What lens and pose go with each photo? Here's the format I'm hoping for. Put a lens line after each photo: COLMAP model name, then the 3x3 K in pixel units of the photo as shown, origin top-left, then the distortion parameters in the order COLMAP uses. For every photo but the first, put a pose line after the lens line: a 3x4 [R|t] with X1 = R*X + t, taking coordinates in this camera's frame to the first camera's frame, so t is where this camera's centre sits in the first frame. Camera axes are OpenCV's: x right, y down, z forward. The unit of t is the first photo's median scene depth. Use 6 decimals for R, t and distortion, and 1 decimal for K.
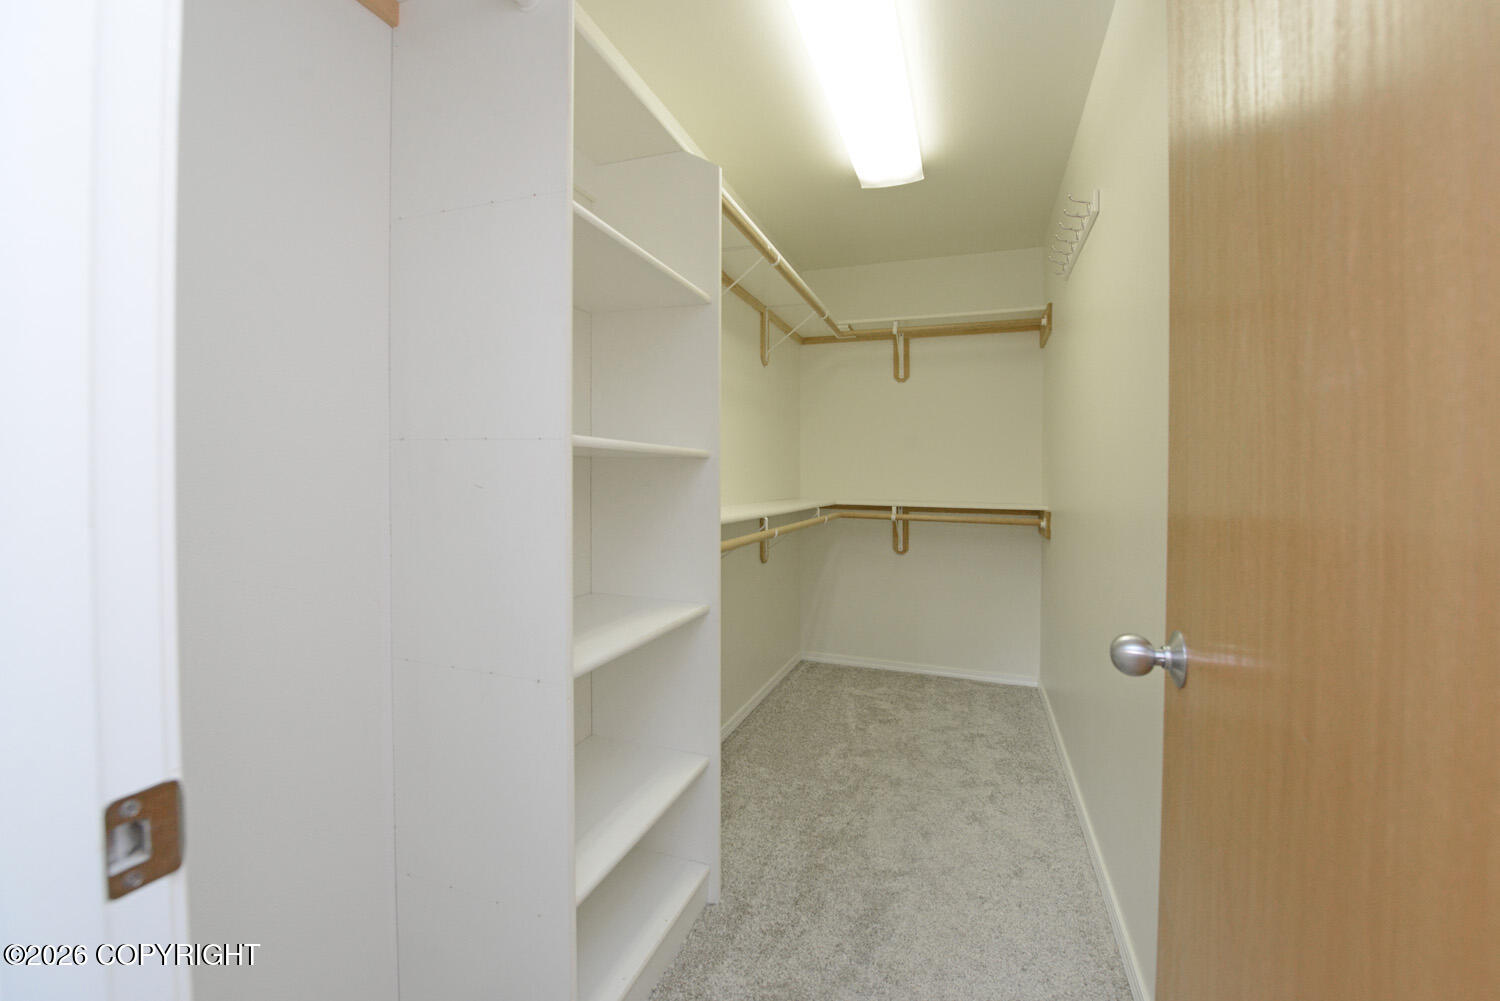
lens RADIAL K [[618.4, 0, 750.0], [0, 618.4, 500.5], [0, 0, 1]] dist [-0.019590, -0.000010]
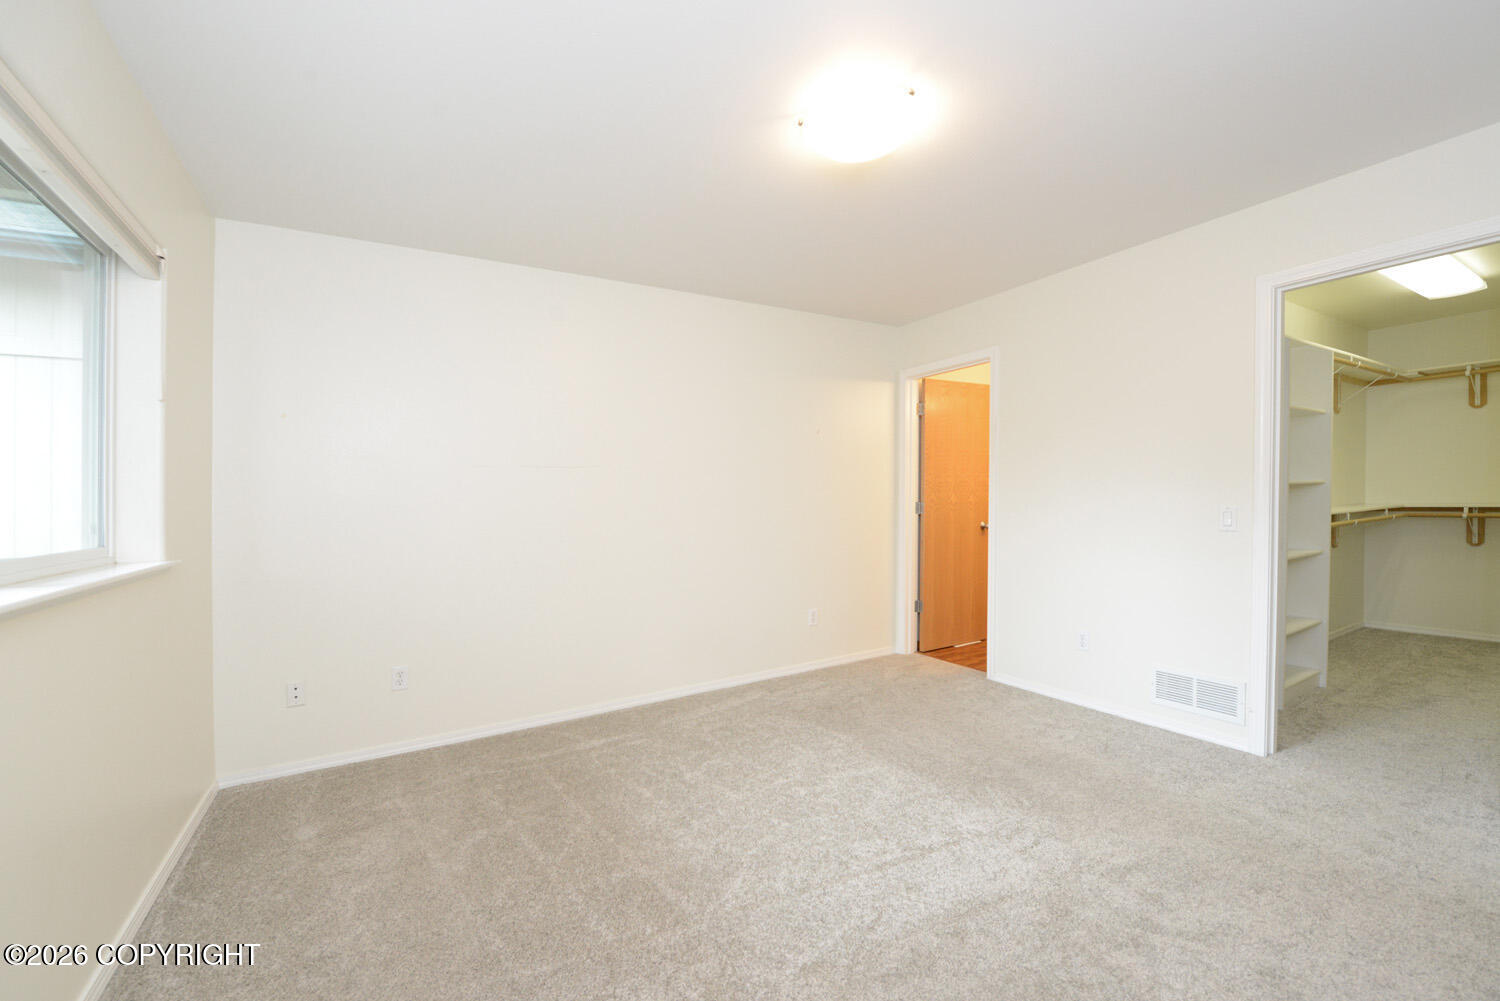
lens RADIAL K [[601.4, 0, 748.7], [0, 601.4, 527.7], [0, 0, 1]] dist [-0.017848, 0.000033]
pose [[0.767679, 0.006241, -0.640804, -0.135501], [0.011994, 0.999637, 0.024104, 0.004573], [0.640722, -0.026190, 0.767326, -0.906404]]
